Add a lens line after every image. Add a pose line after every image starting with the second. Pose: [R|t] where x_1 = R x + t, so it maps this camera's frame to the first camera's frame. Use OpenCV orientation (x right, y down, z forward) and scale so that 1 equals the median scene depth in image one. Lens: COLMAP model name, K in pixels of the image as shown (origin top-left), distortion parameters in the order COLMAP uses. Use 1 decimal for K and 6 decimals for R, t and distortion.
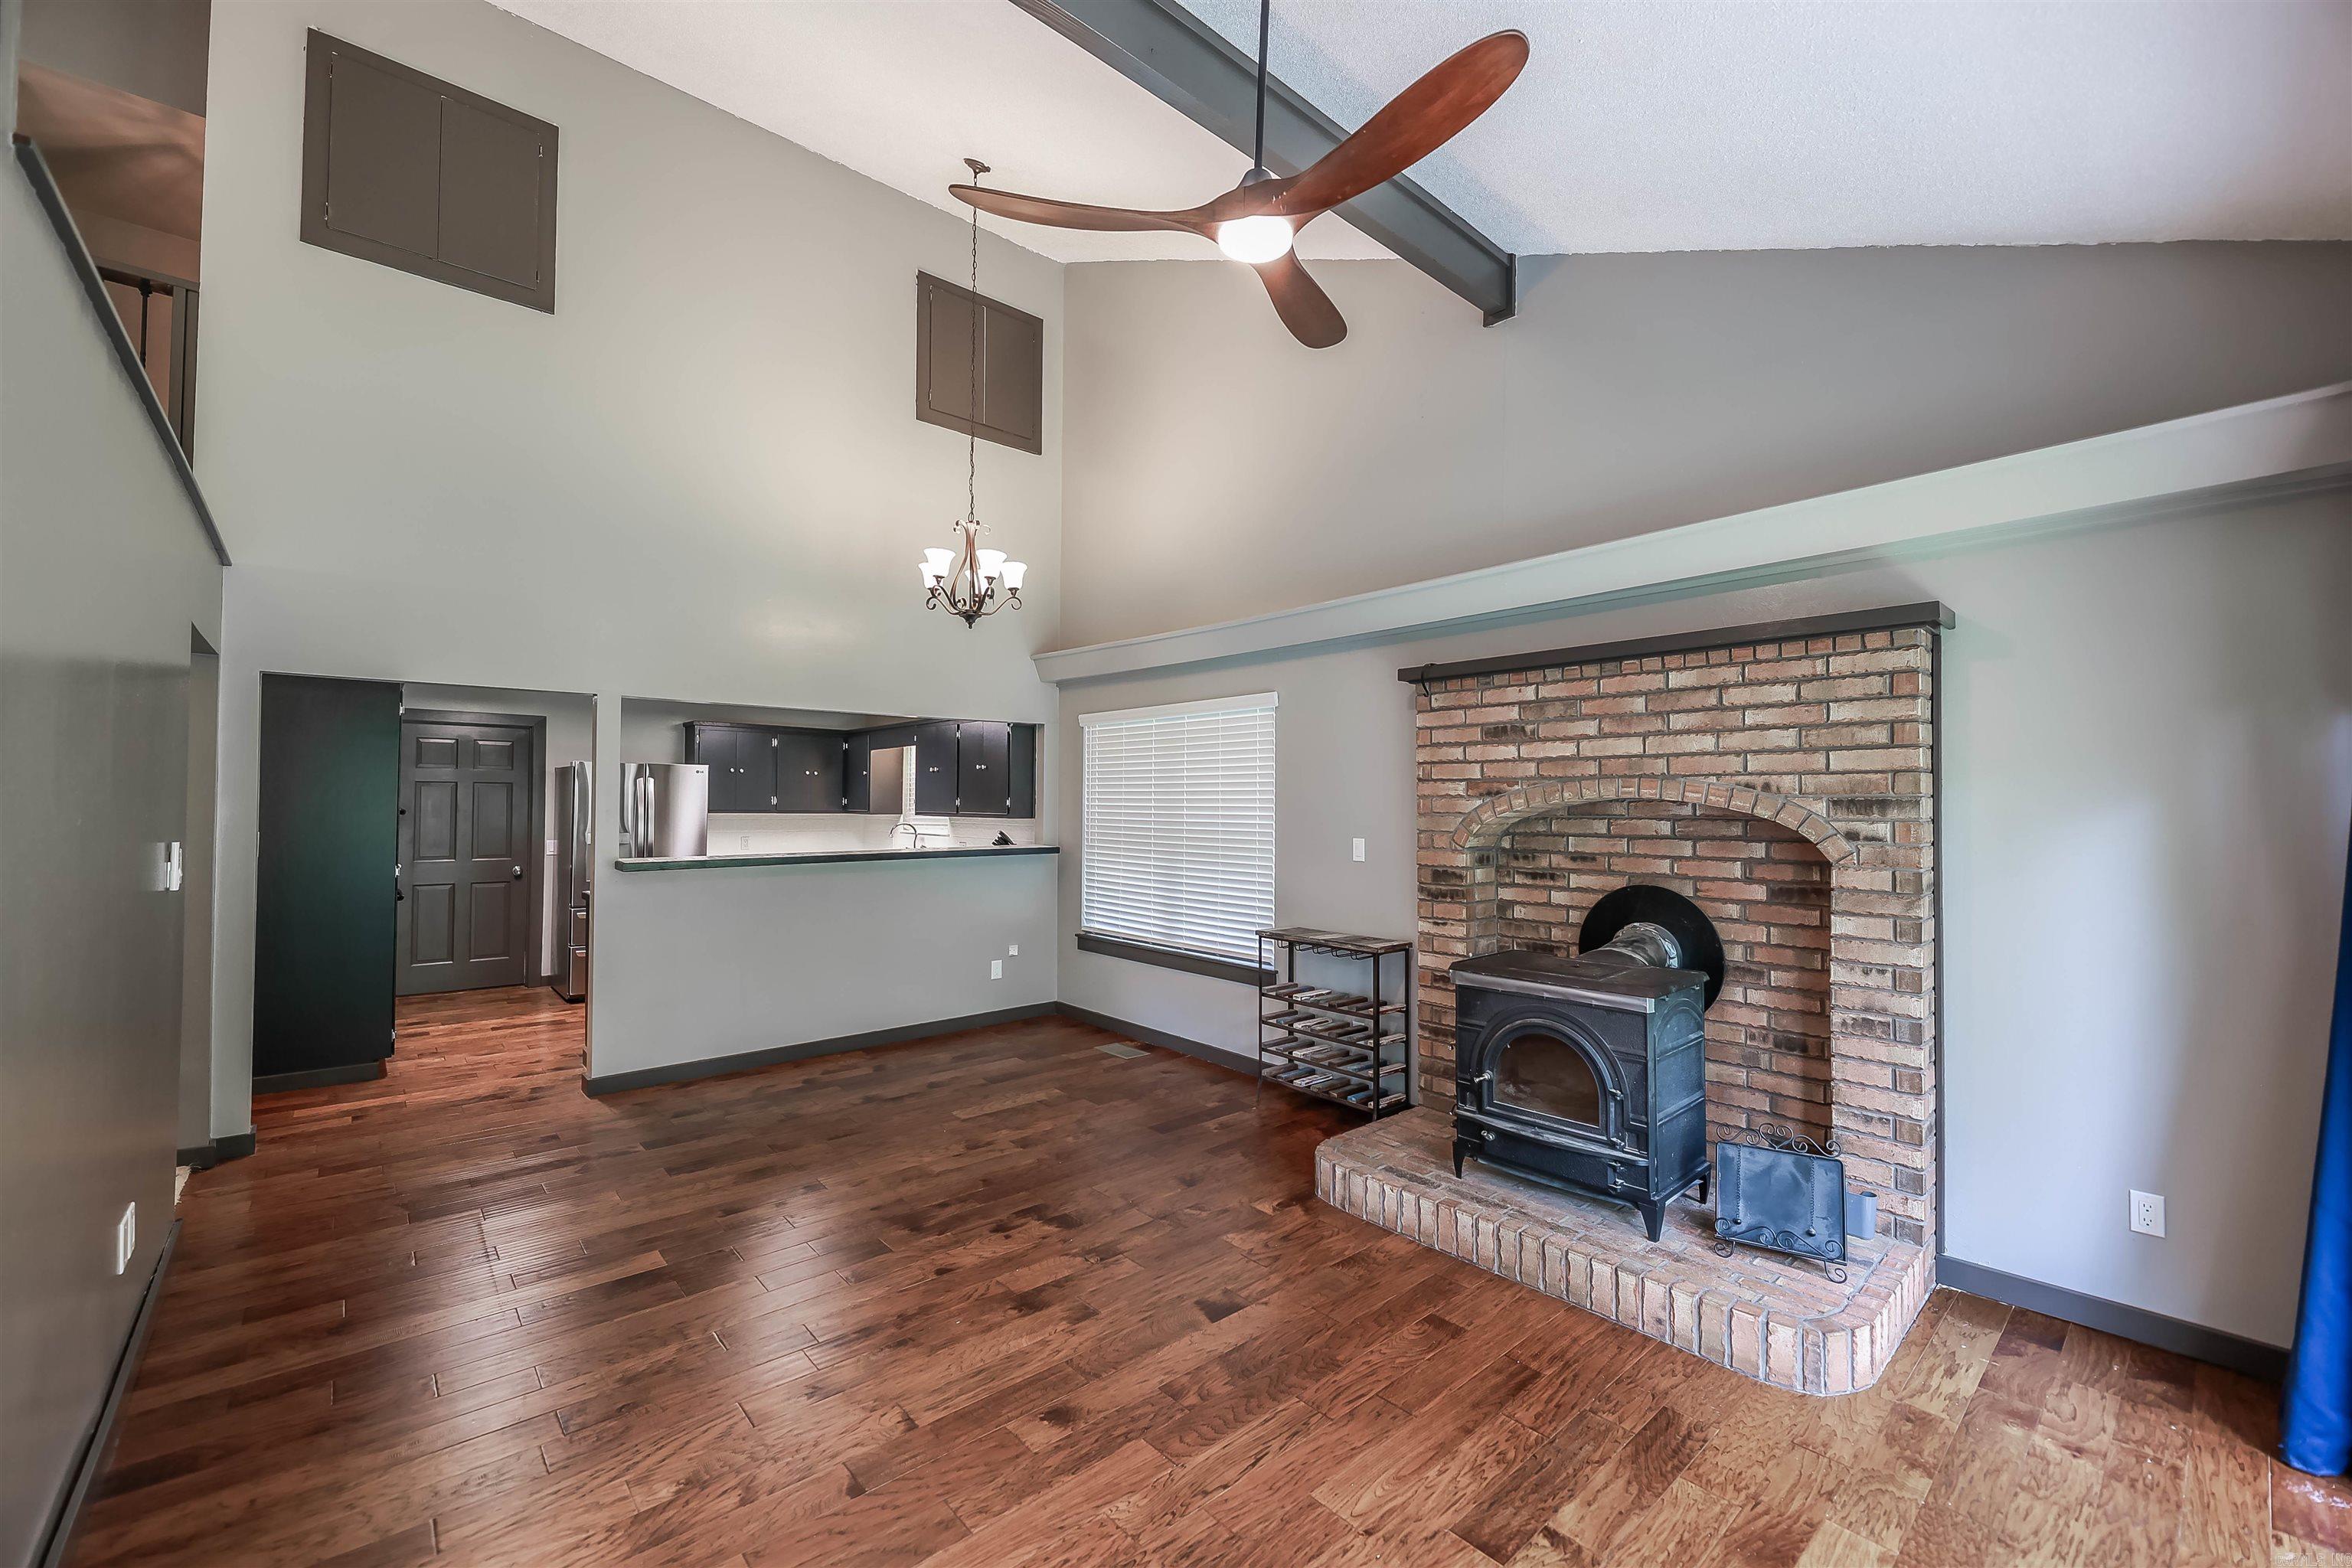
lens RADIAL K [[943.7, 0, 1178.9], [0, 943.7, 784.5], [0, 0, 1]] dist [-0.000482, -0.000129]
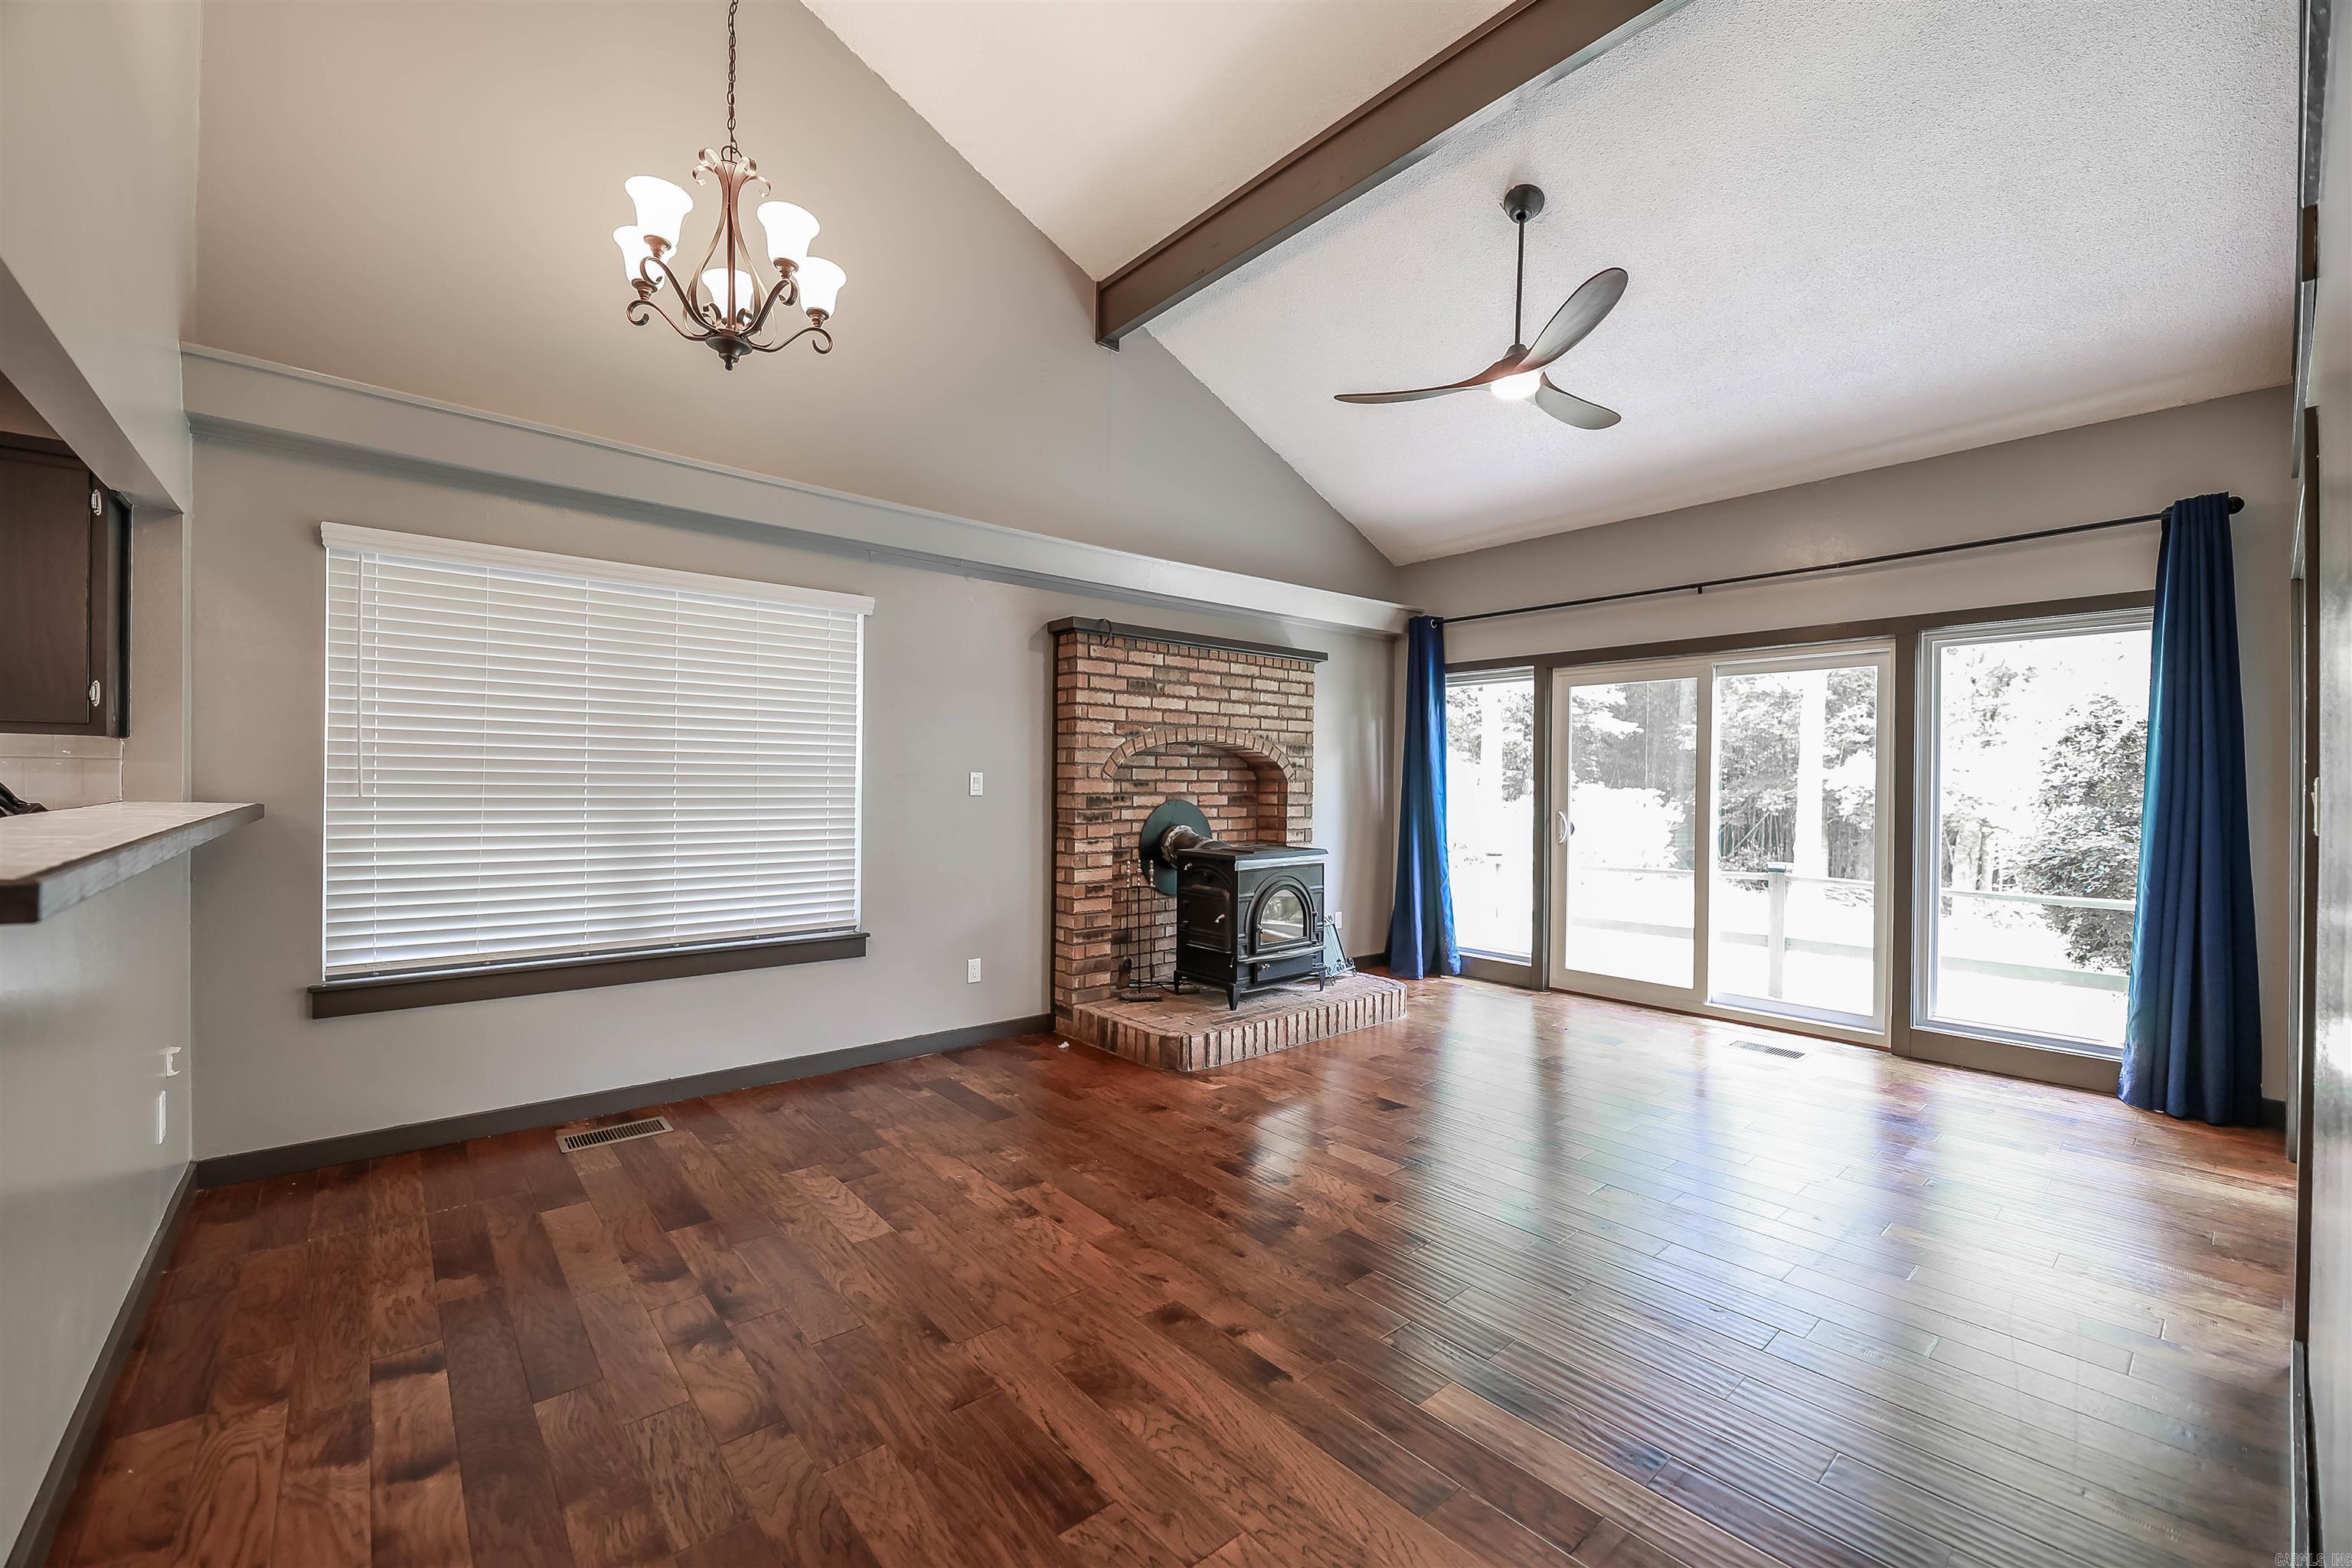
lens RADIAL K [[943.7, 0, 1178.9], [0, 943.7, 784.5], [0, 0, 1]] dist [-0.000482, -0.000129]
pose [[0.012754, -0.005770, 0.999902, -0.959869], [-0.029237, 0.999554, 0.006141, 0.070454], [-0.999491, -0.029313, 0.012579, 0.949697]]
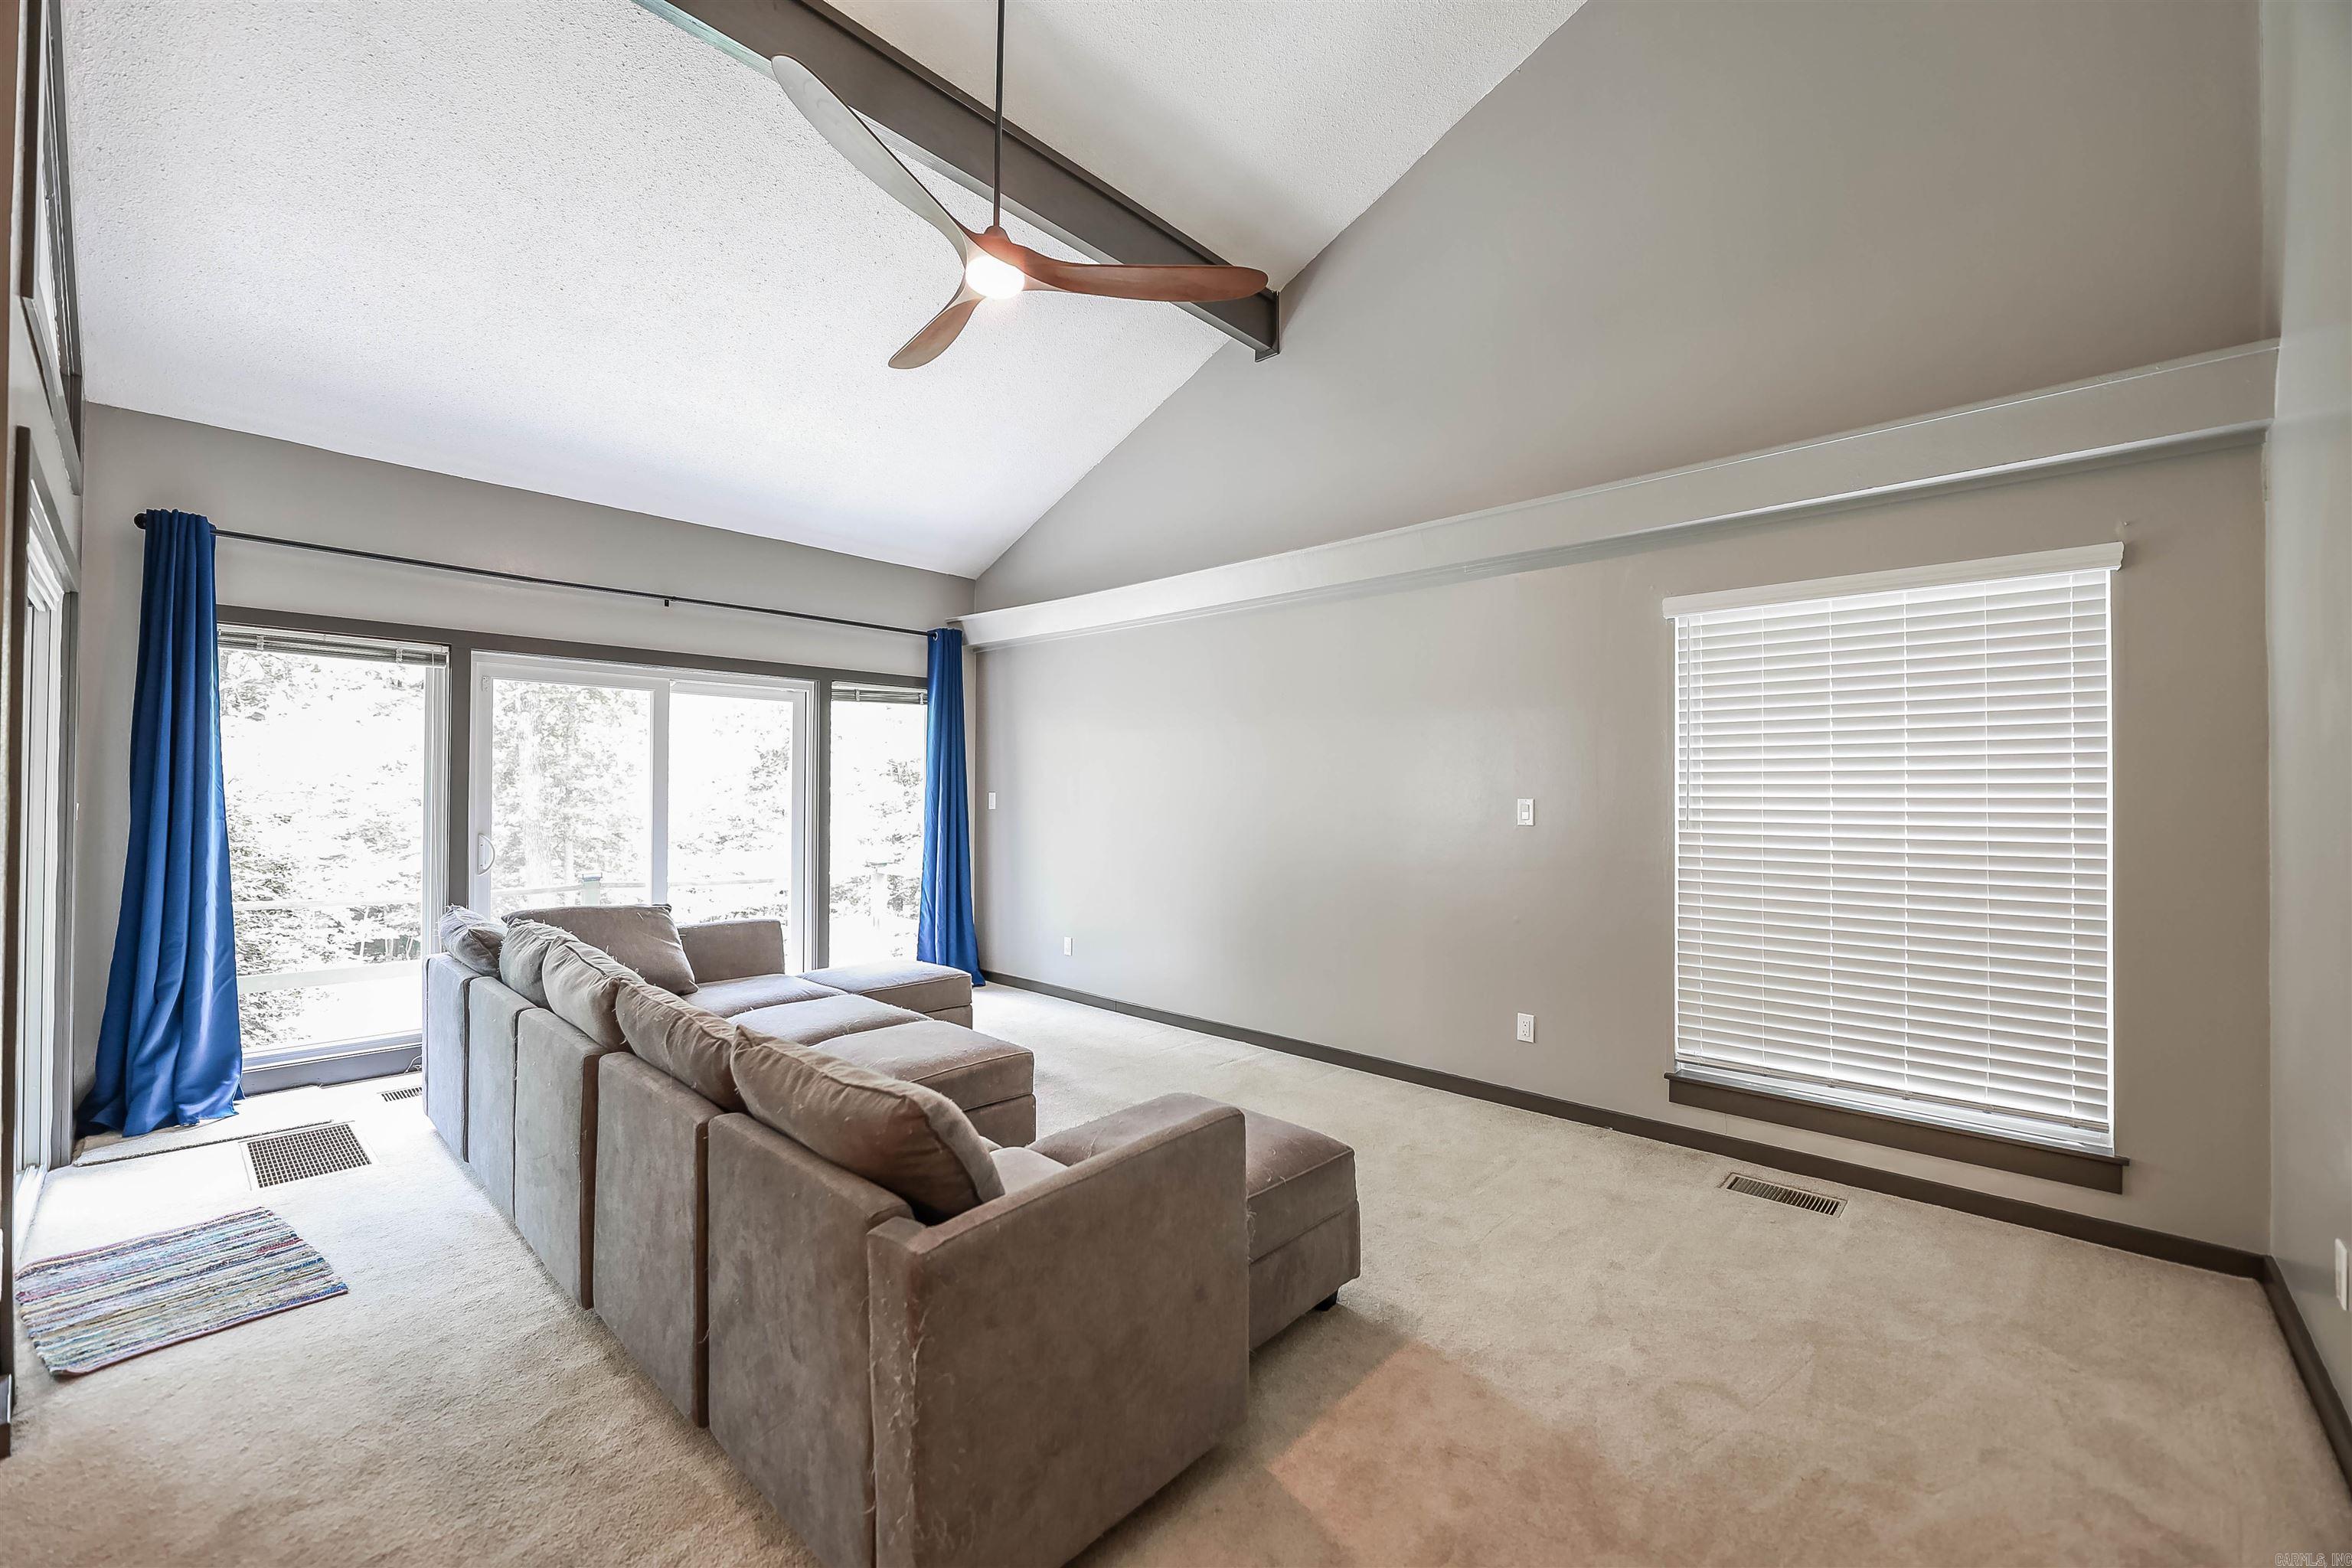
lens RADIAL K [[943.7, 0, 1178.9], [0, 943.7, 784.5], [0, 0, 1]] dist [-0.000482, -0.000129]
pose [[-0.994582, -0.007096, -0.103715, 0.759471], [-0.003685, 0.999447, -0.033038, 0.093275], [0.103892, -0.032477, -0.994058, 2.482395]]
